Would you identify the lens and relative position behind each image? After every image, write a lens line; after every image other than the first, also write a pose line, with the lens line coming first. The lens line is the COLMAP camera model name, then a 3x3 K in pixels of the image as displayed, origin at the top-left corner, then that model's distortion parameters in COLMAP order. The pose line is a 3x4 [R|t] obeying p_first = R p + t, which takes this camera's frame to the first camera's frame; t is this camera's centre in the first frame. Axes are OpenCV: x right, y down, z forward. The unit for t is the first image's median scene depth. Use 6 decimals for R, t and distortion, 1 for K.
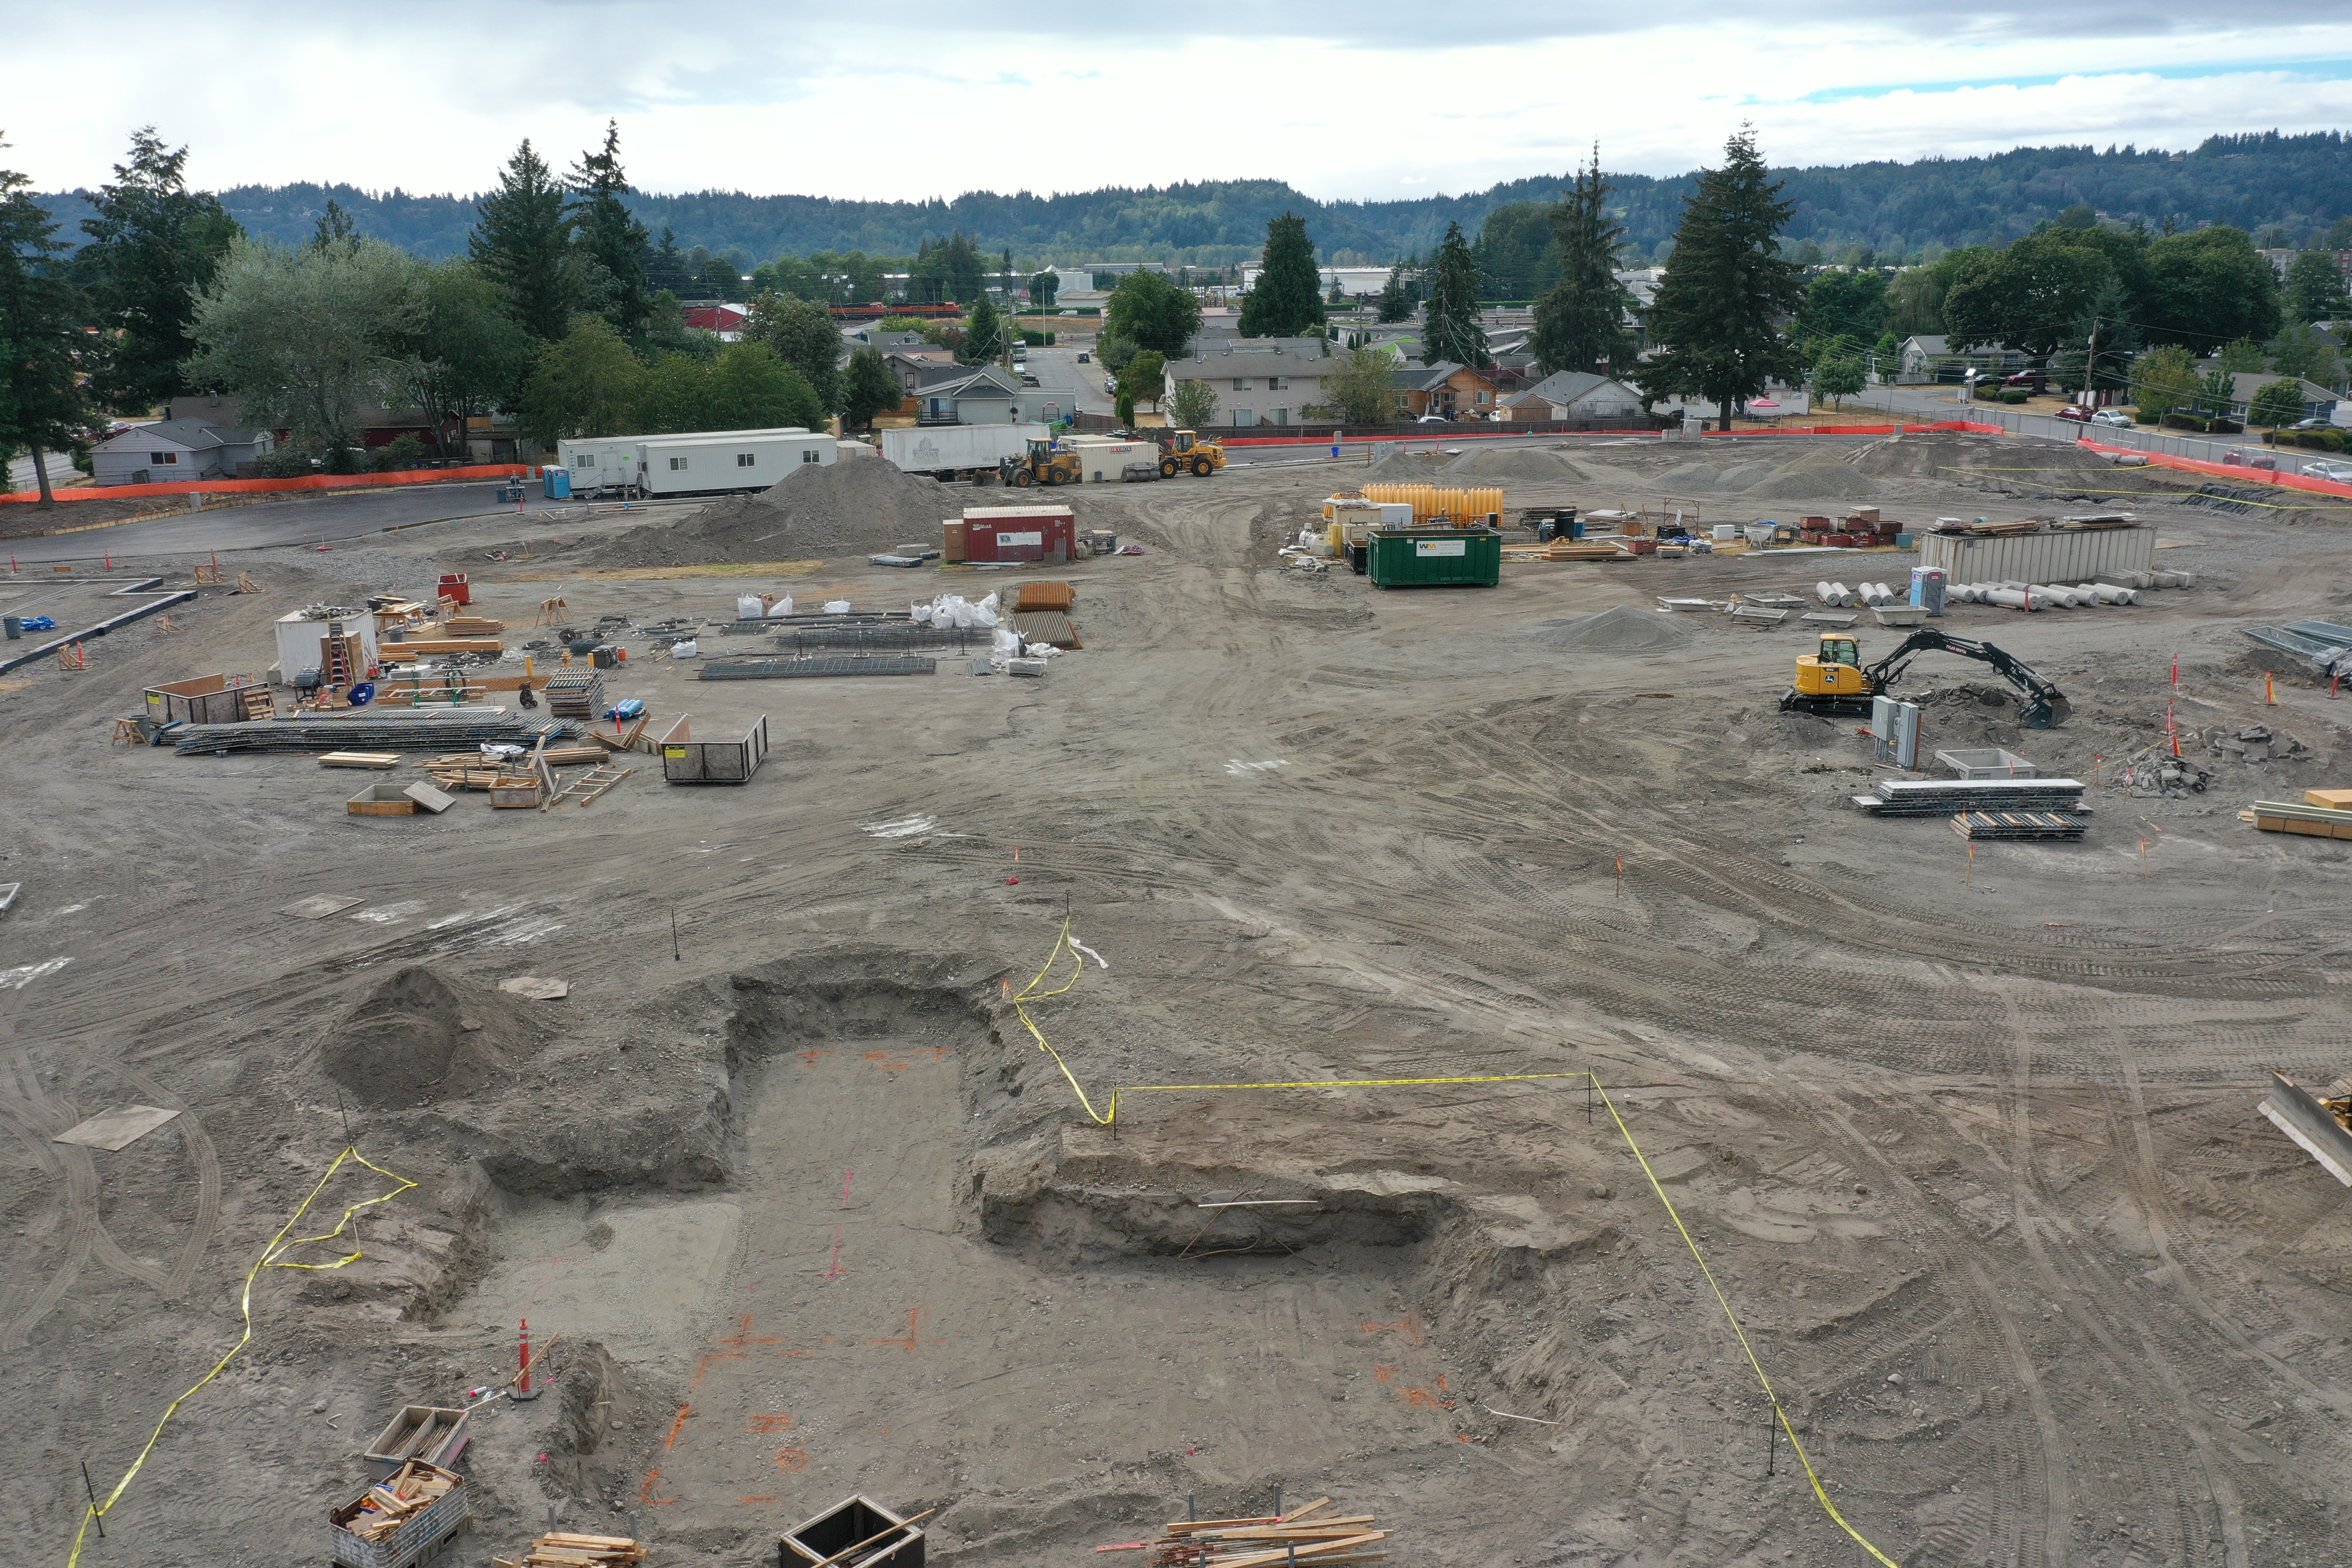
lens RADIAL K [[1840.9, 0, 1176.0], [0, 1840.9, 784.0], [0, 0, 1]] dist [-0.005556, -0.000019]
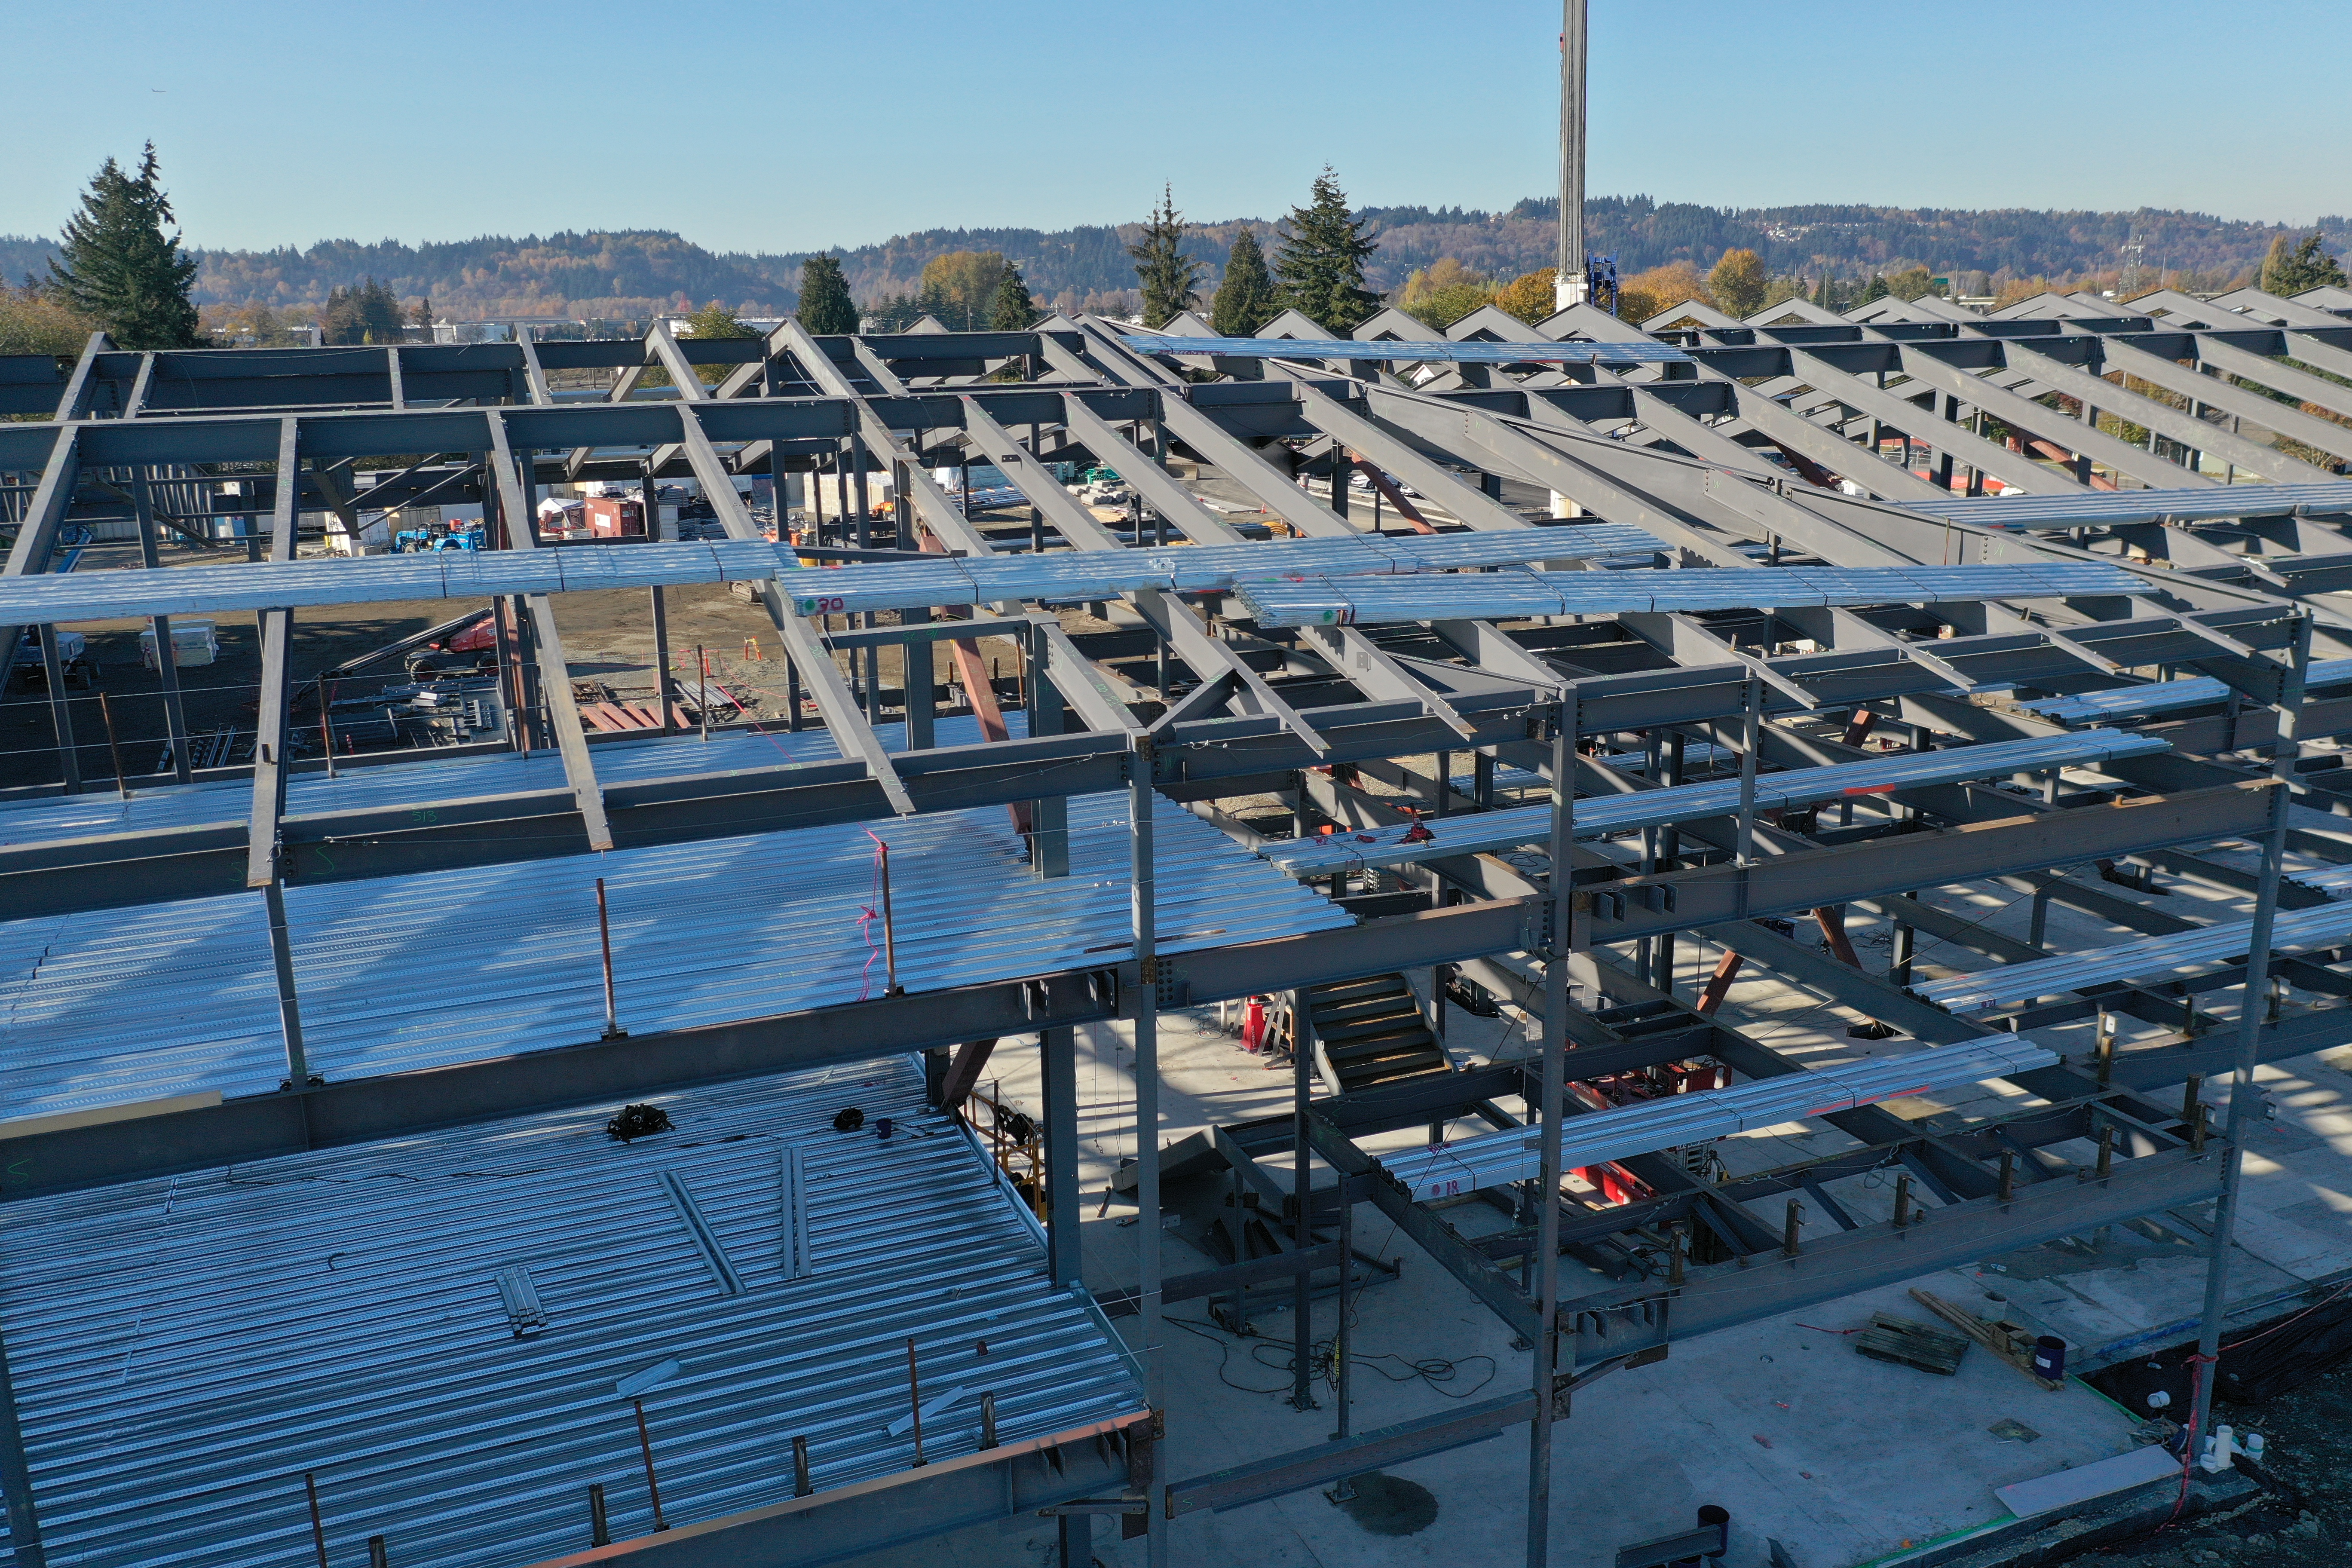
lens RADIAL K [[1844.4, 0, 1176.0], [0, 1844.4, 784.0], [0, 0, 1]] dist [-0.001570, -0.003808]
pose [[0.949638, -0.081850, 0.302471, -0.148450], [0.090056, 0.995848, -0.013259, 0.015973], [-0.300130, 0.039831, 0.953066, -0.012279]]
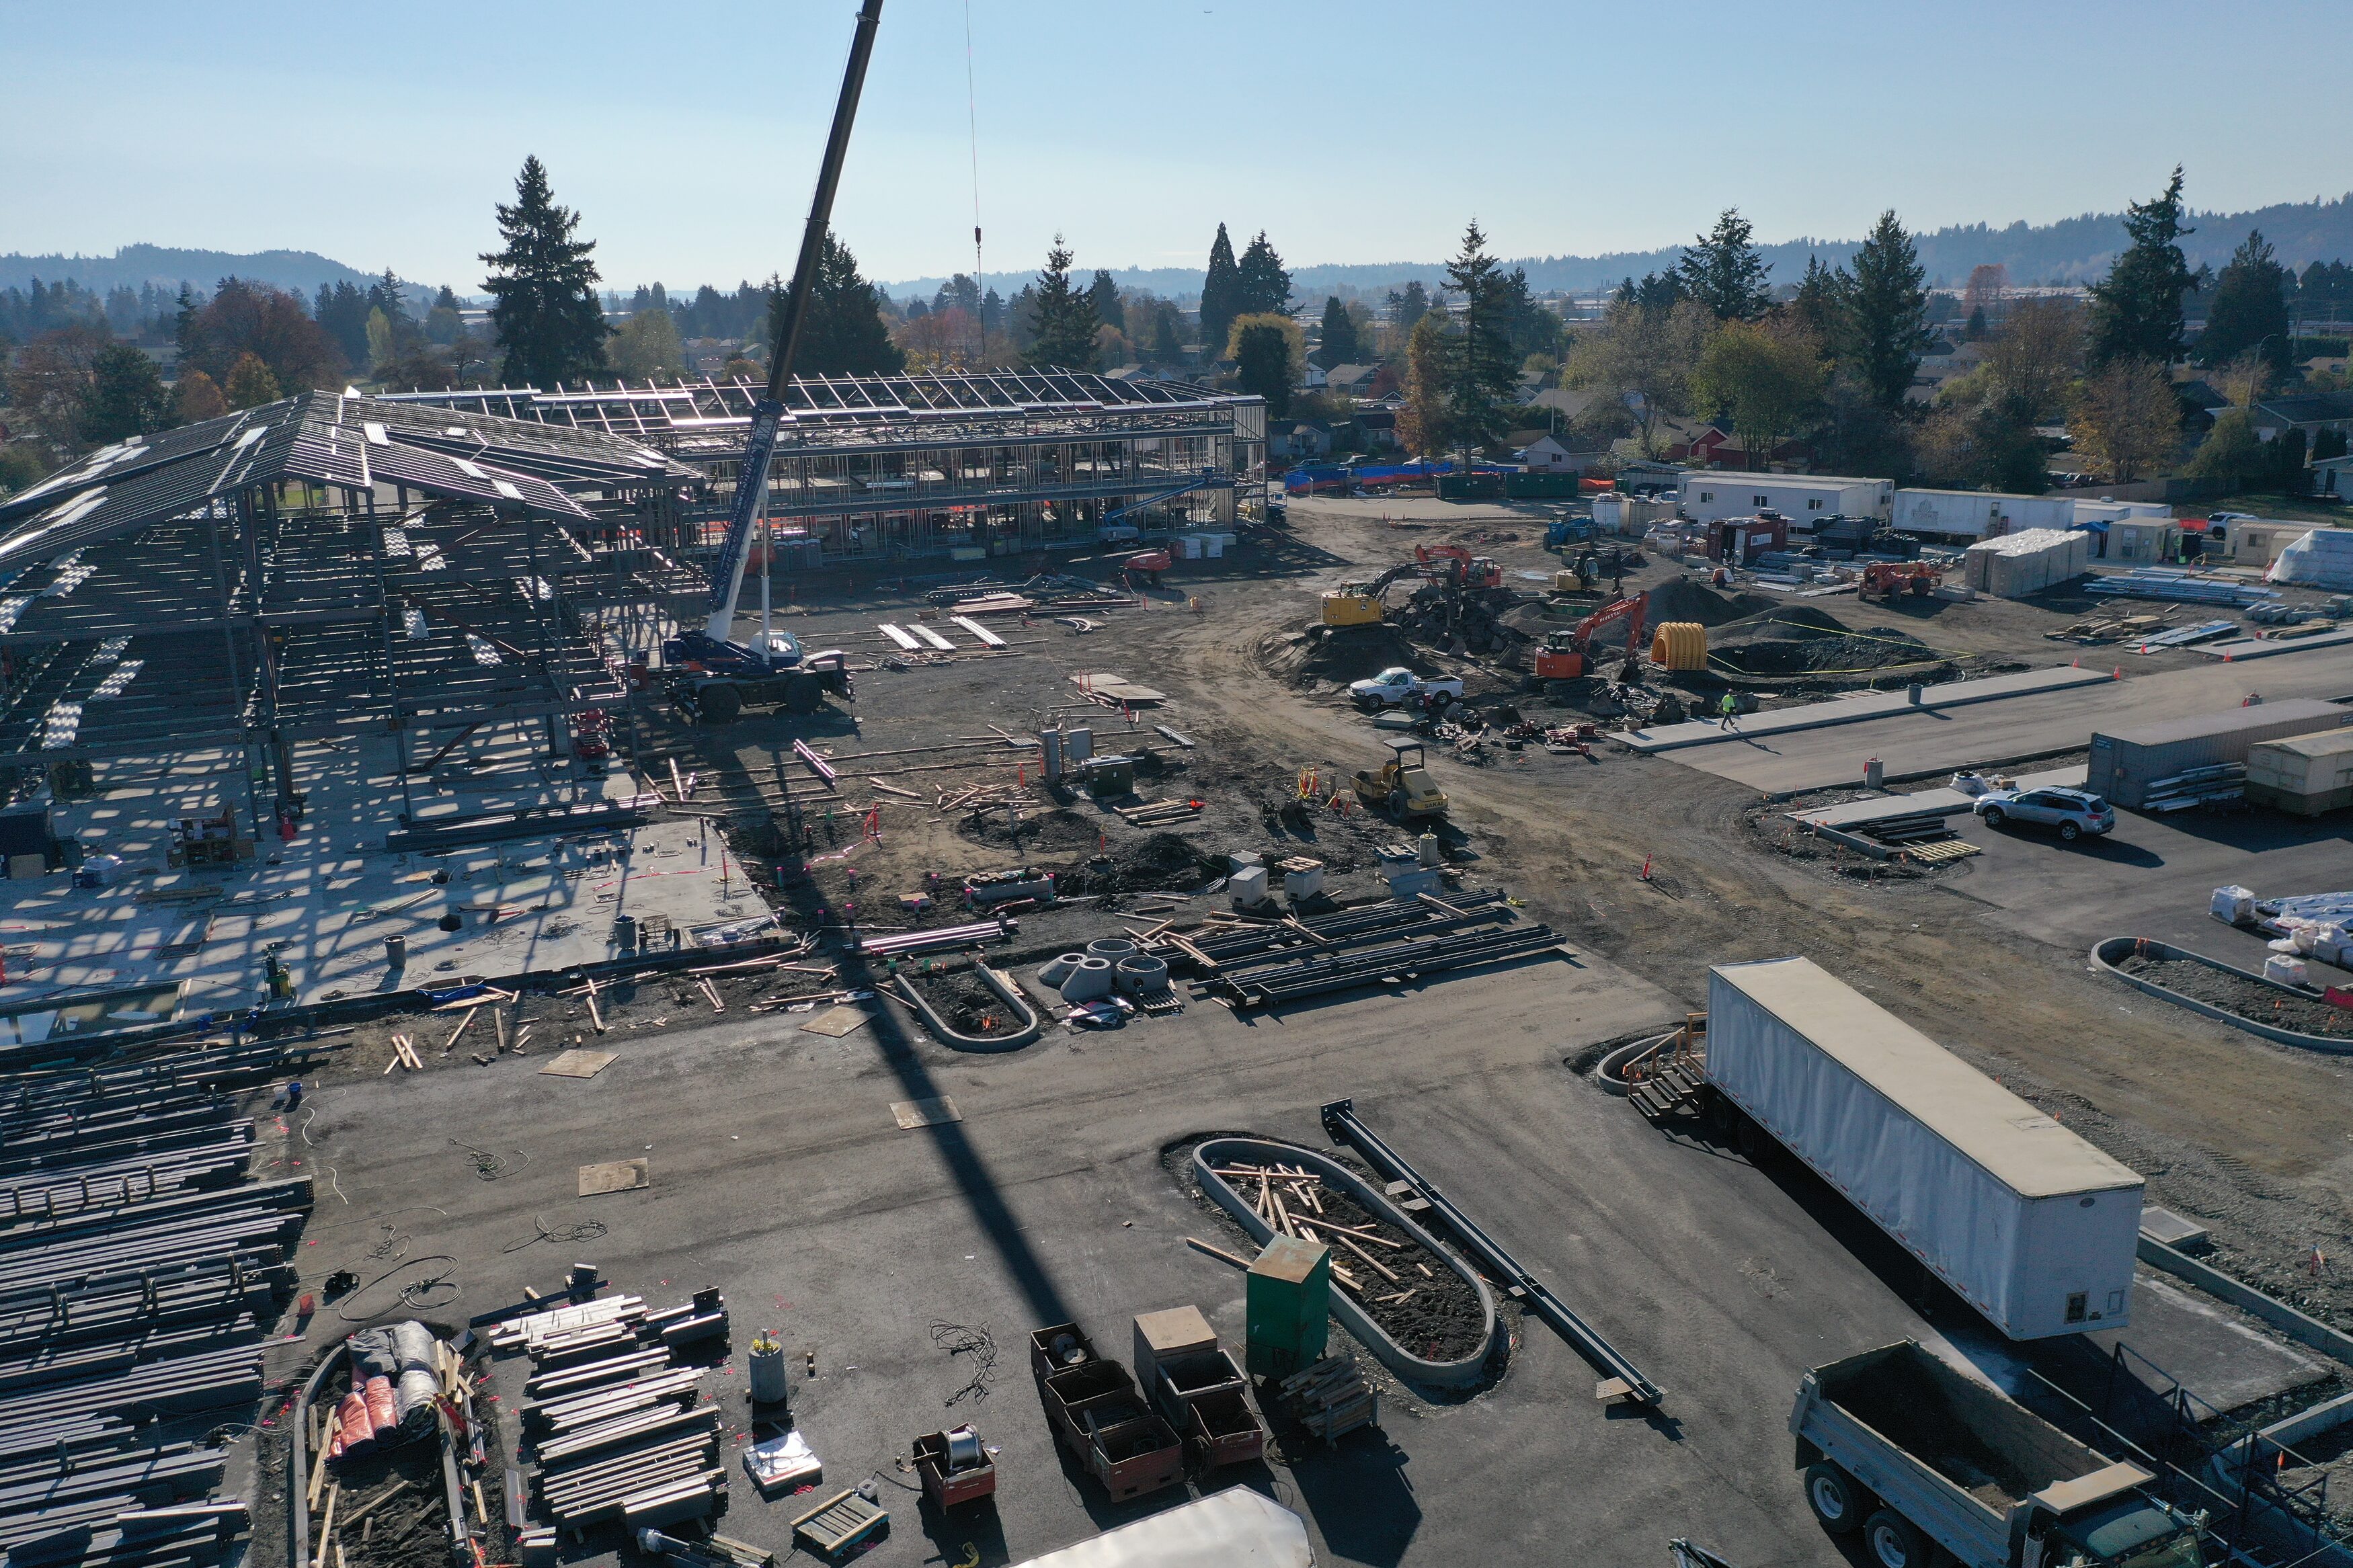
lens RADIAL K [[1854.2, 0, 1176.5], [0, 1854.2, 784.0], [0, 0, 1]] dist [0.001867, 0.001679]
pose [[0.317725, 0.244168, -0.916206, 0.625101], [-0.240893, 0.955357, 0.171064, -0.096498], [0.917072, 0.166356, 0.362359, 0.225154]]
